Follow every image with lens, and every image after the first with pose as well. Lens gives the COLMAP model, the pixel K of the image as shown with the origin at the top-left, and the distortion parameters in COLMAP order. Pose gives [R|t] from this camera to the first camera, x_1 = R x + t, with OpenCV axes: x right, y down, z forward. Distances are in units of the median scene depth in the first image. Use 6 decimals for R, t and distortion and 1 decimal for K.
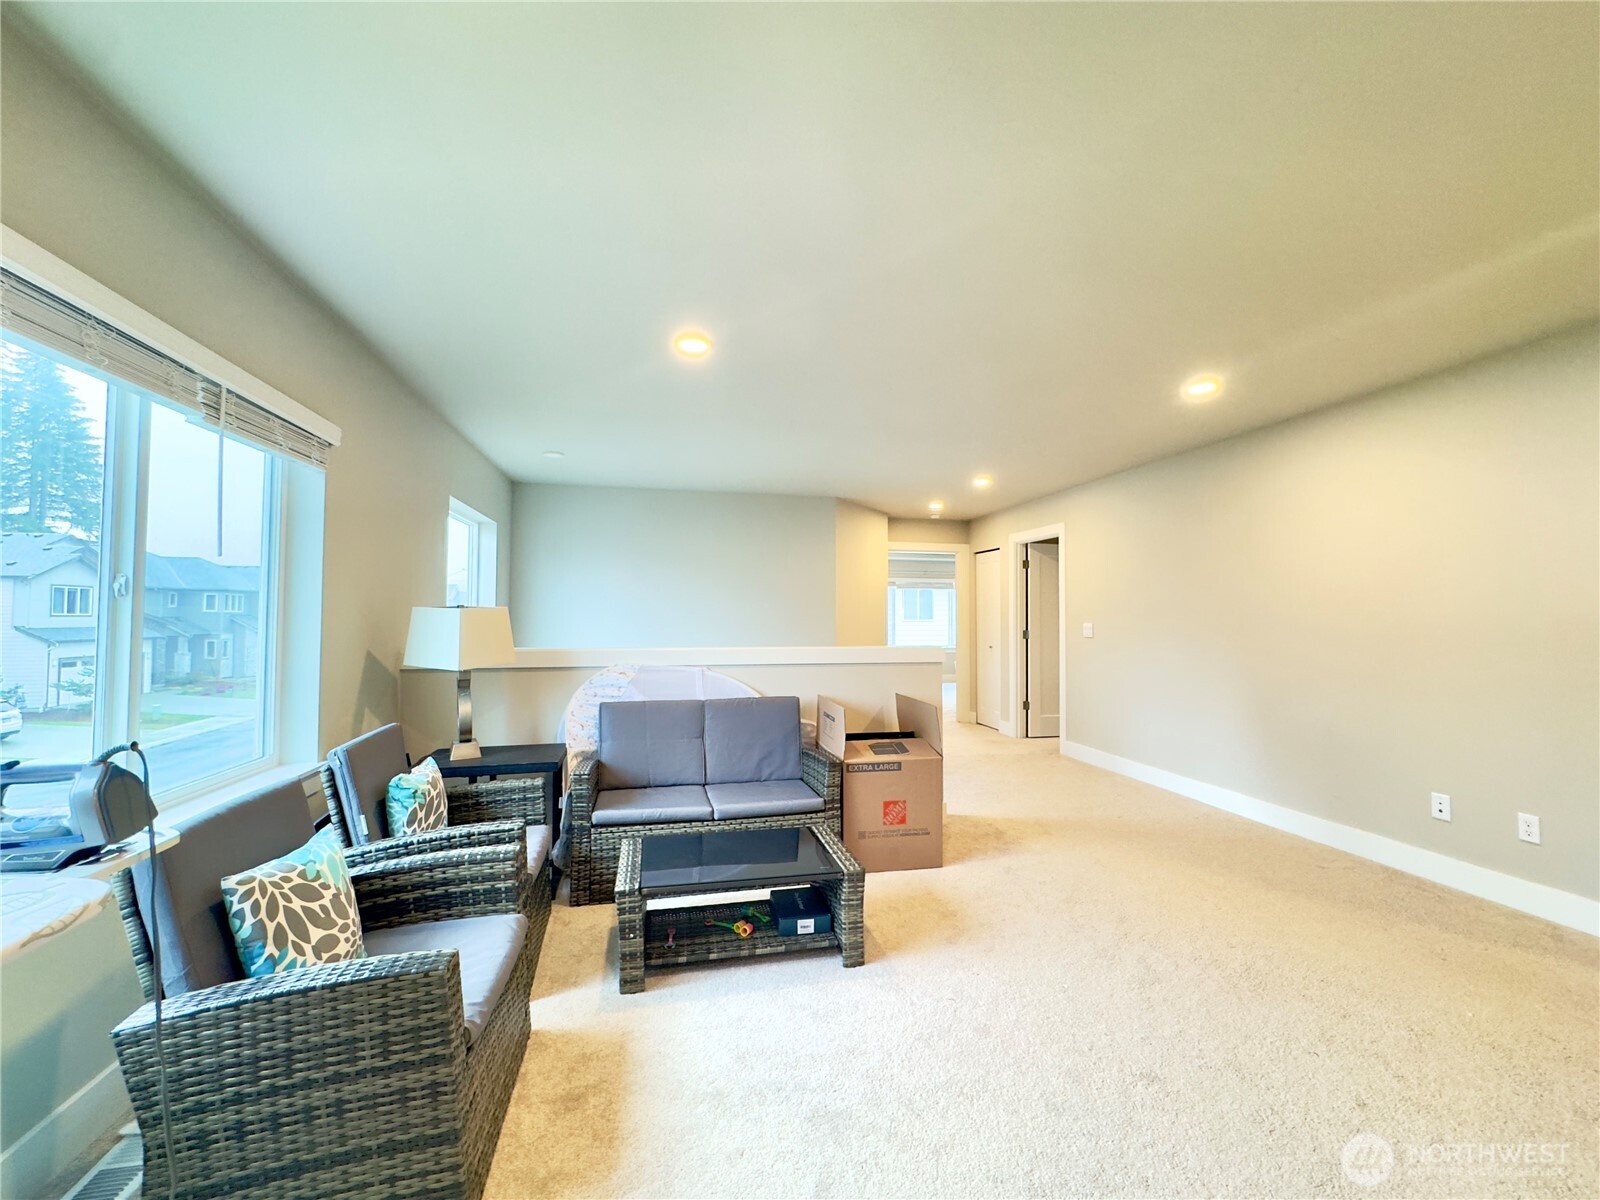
lens RADIAL K [[637.4, 0, 797.5], [0, 637.4, 596.8], [0, 0, 1]] dist [-0.000622, -0.000594]
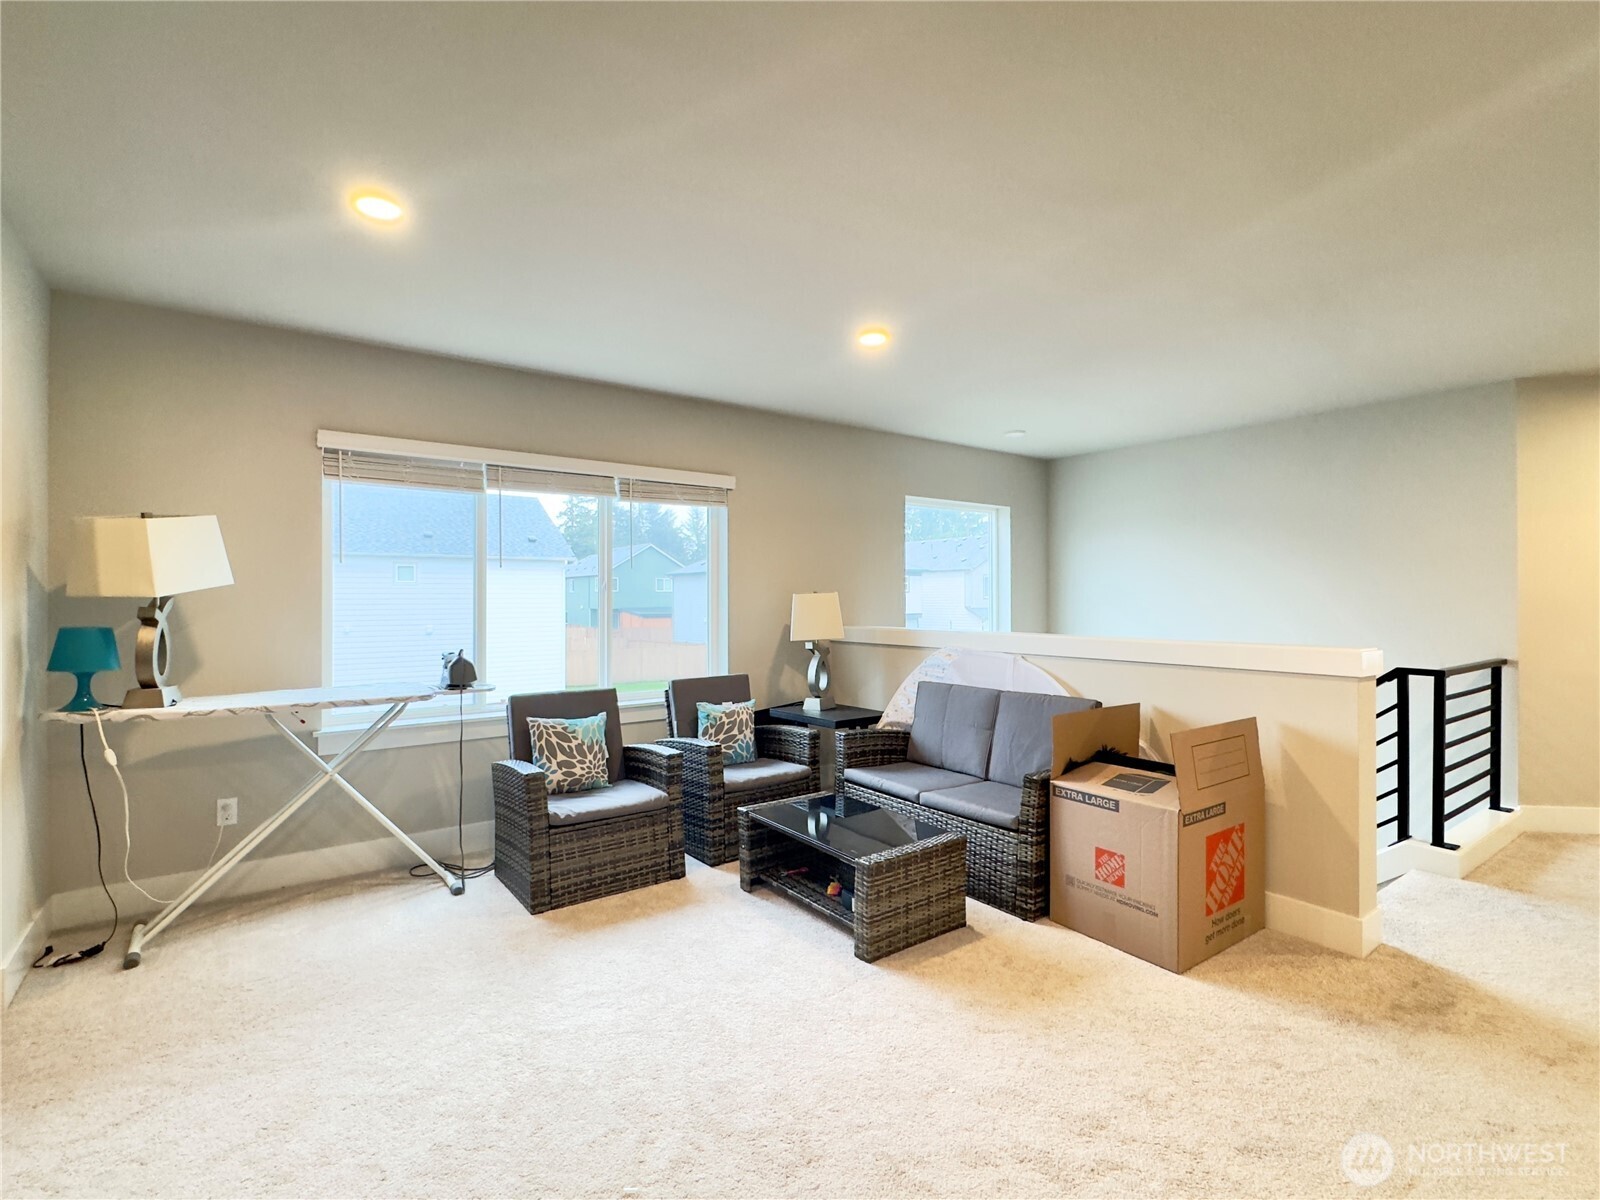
lens RADIAL K [[752.3, 0, 802.6], [0, 752.3, 577.6], [0, 0, 1]] dist [-0.004742, -0.000796]
pose [[0.412228, -0.026144, -0.910705, 0.843765], [0.032832, 0.999365, -0.013828, 0.005664], [0.910489, -0.024200, 0.412825, 0.343698]]
